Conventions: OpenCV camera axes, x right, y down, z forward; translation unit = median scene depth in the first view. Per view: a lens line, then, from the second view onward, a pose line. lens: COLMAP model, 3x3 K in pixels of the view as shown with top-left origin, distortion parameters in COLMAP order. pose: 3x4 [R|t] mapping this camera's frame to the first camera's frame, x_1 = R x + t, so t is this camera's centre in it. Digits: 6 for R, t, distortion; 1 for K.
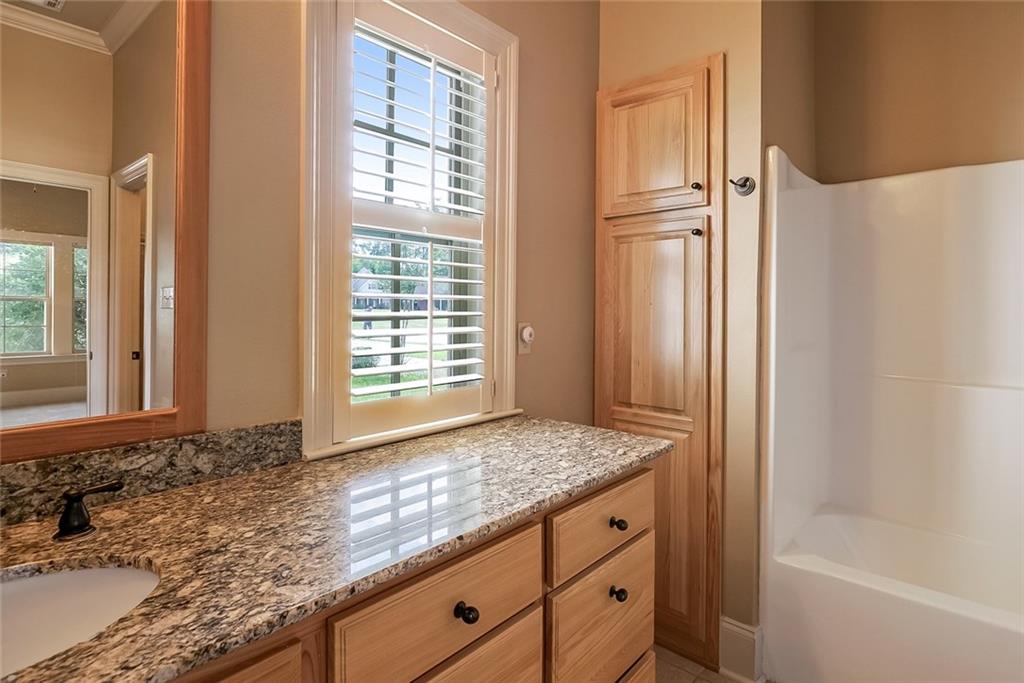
lens RADIAL K [[534.7, 0, 509.4], [0, 534.7, 307.6], [0, 0, 1]] dist [-0.000256, -0.000132]
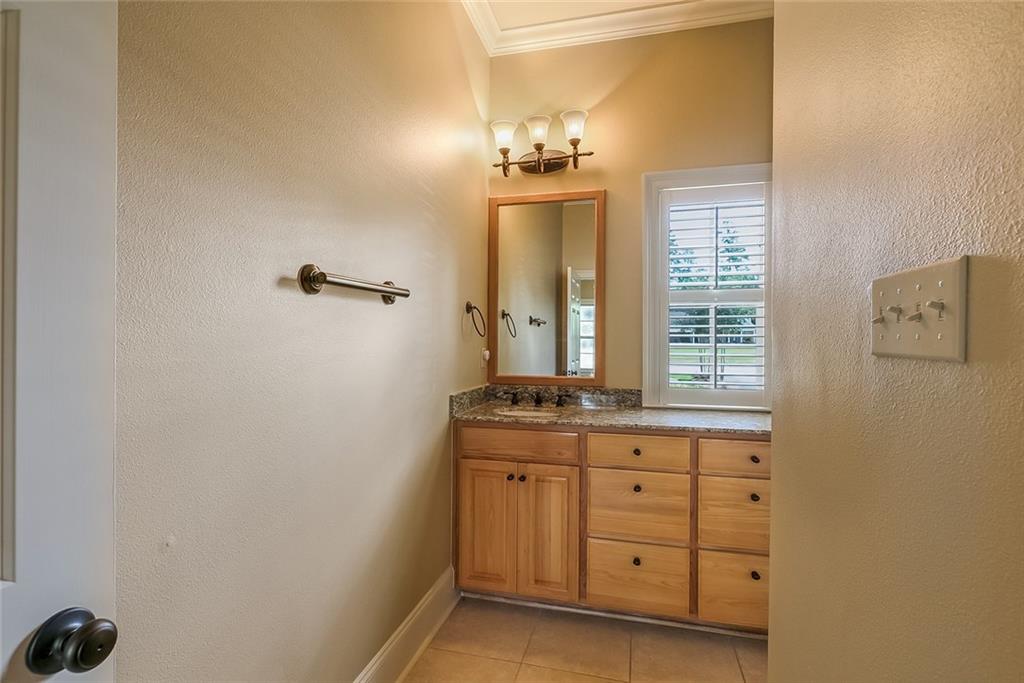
lens RADIAL K [[481.4, 0, 512.2], [0, 481.4, 341.0], [0, 0, 1]] dist [0.001590, 0.000039]
pose [[0.457588, -0.001188, -0.889164, 1.399440], [0.001268, 0.999999, -0.000684, -0.004507], [0.889164, -0.000814, 0.457589, -0.540913]]
